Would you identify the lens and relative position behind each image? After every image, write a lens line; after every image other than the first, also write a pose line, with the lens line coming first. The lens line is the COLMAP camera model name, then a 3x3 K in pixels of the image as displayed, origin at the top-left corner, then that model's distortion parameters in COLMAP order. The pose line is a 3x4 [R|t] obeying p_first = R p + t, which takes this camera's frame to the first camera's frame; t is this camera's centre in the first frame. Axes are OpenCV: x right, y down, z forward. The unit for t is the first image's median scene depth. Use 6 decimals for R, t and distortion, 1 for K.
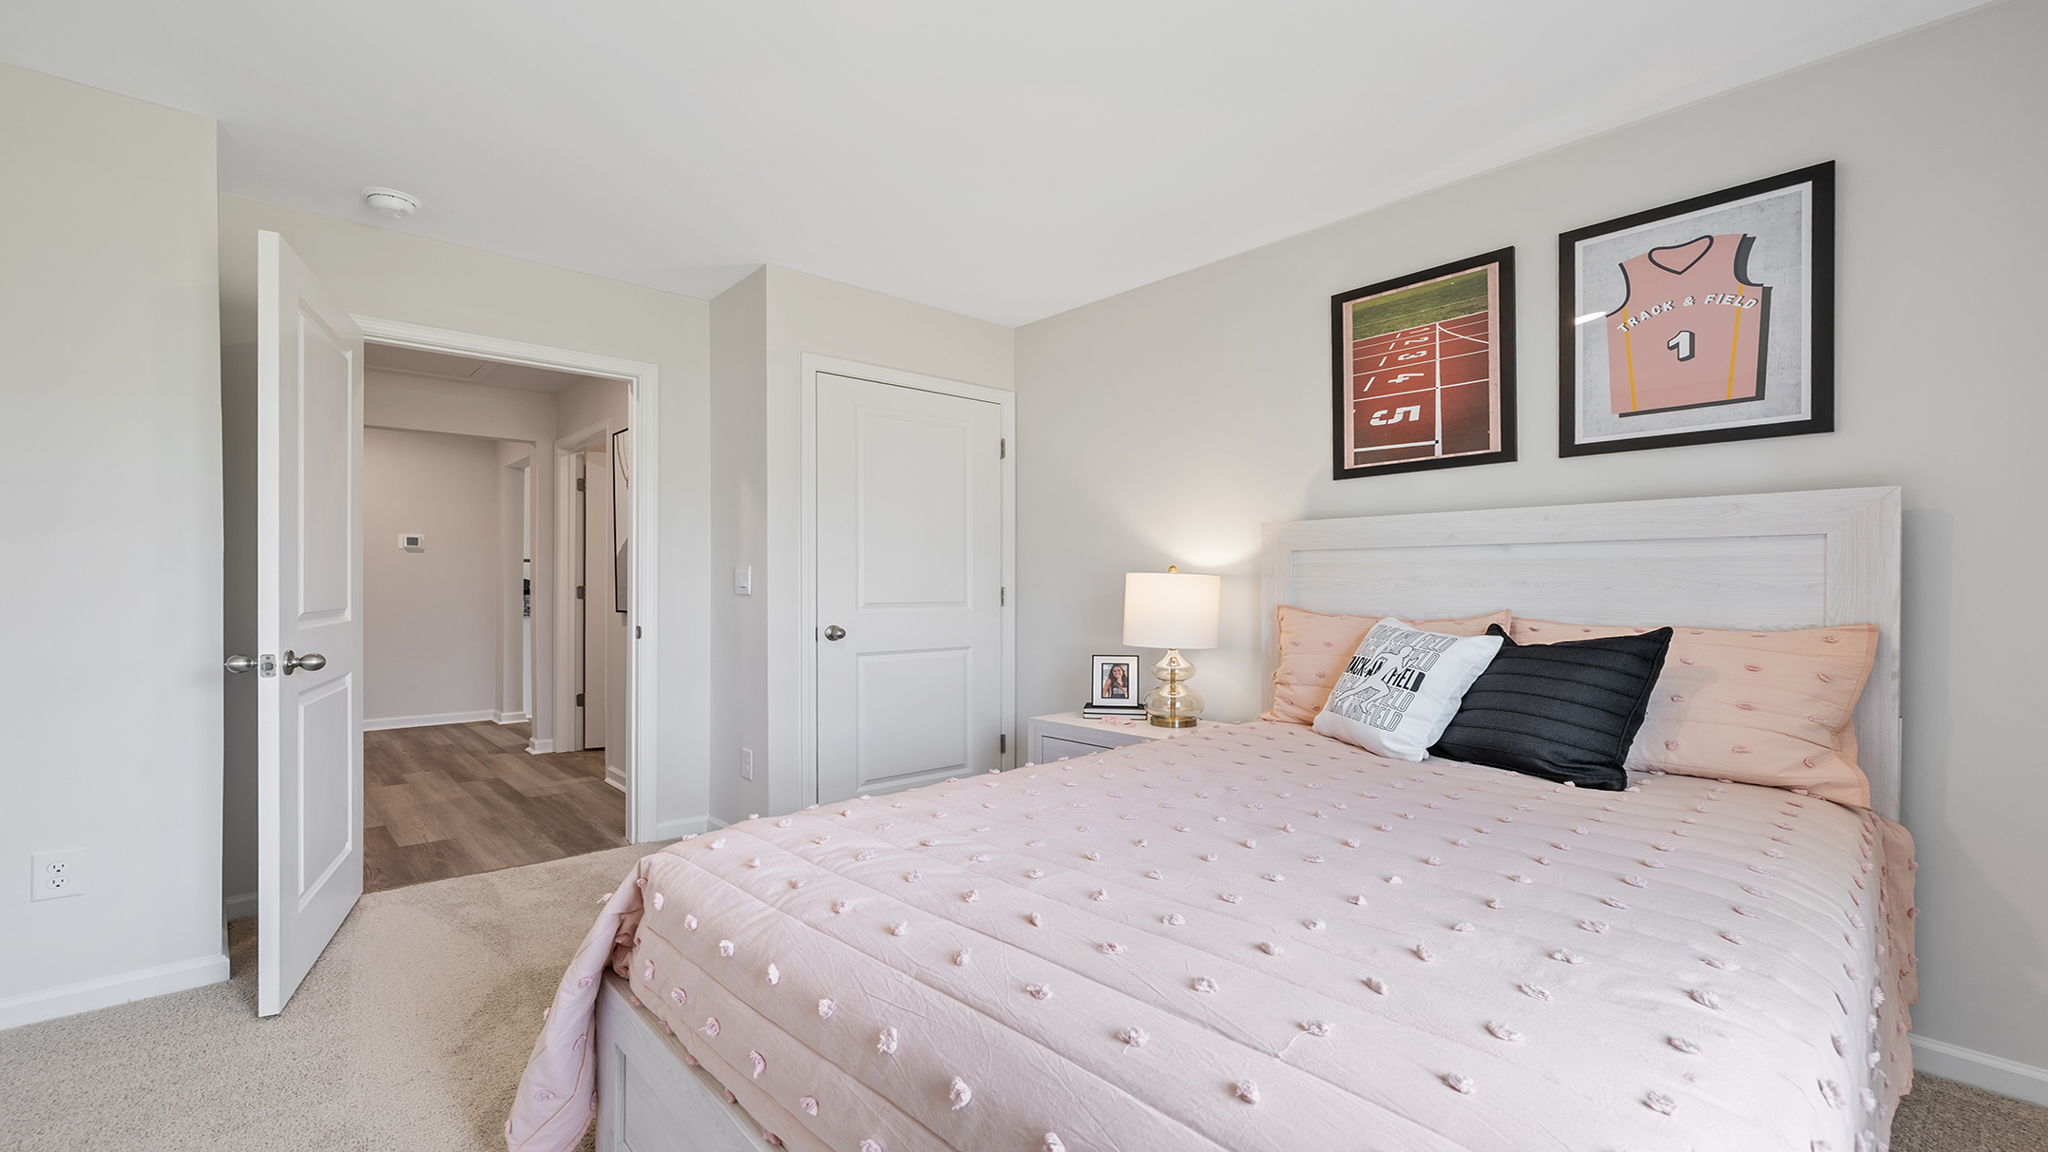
lens RADIAL K [[862.7, 0, 1025.0], [0, 862.7, 580.4], [0, 0, 1]] dist [0.003308, 0.000298]
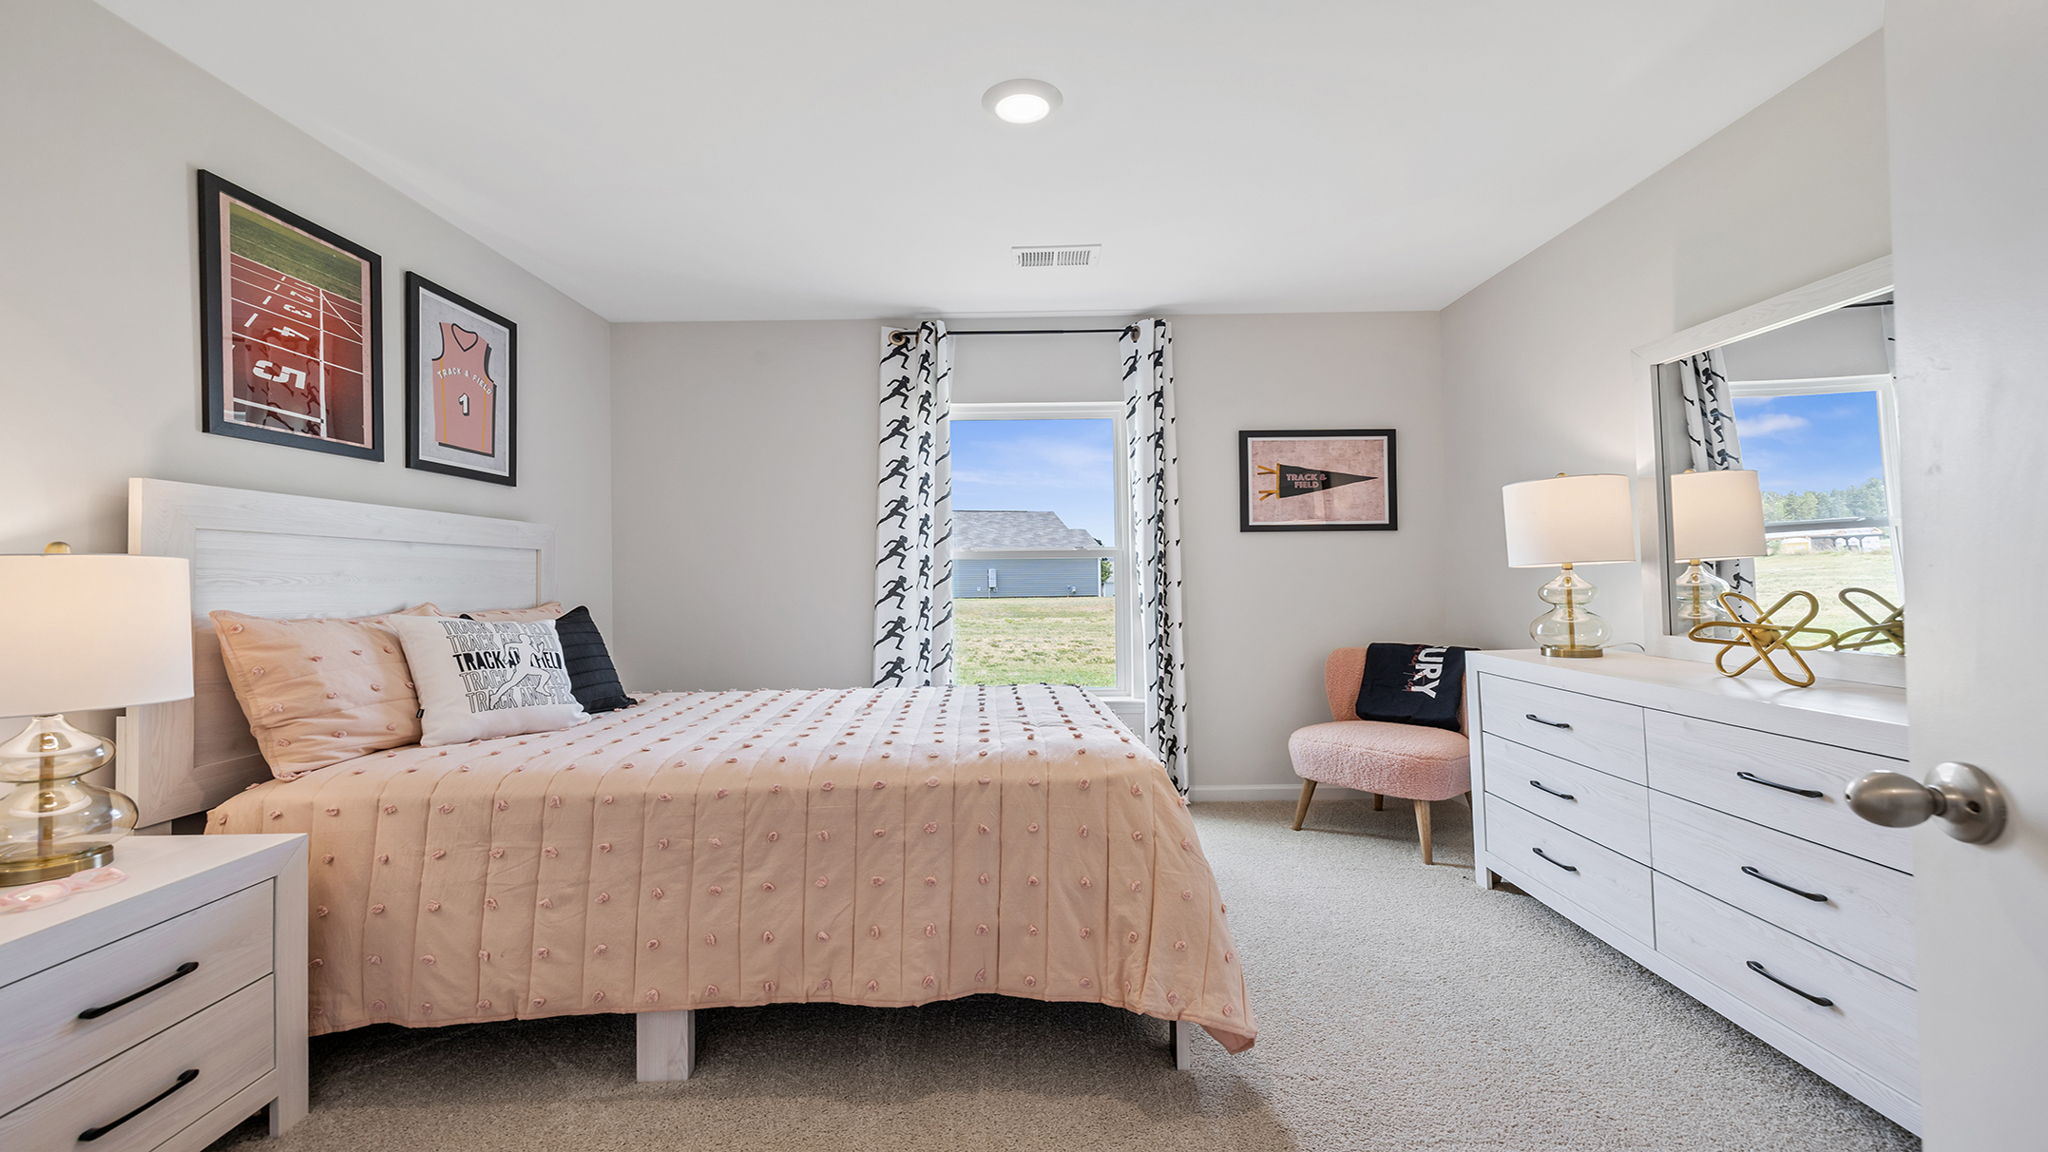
lens RADIAL K [[862.7, 0, 1025.0], [0, 862.7, 580.4], [0, 0, 1]] dist [0.003308, 0.000298]
pose [[-0.743810, 0.014385, 0.668236, -0.662821], [0.018889, 0.999821, -0.000498, 0.018643], [-0.668124, 0.012252, -0.743949, 1.184373]]
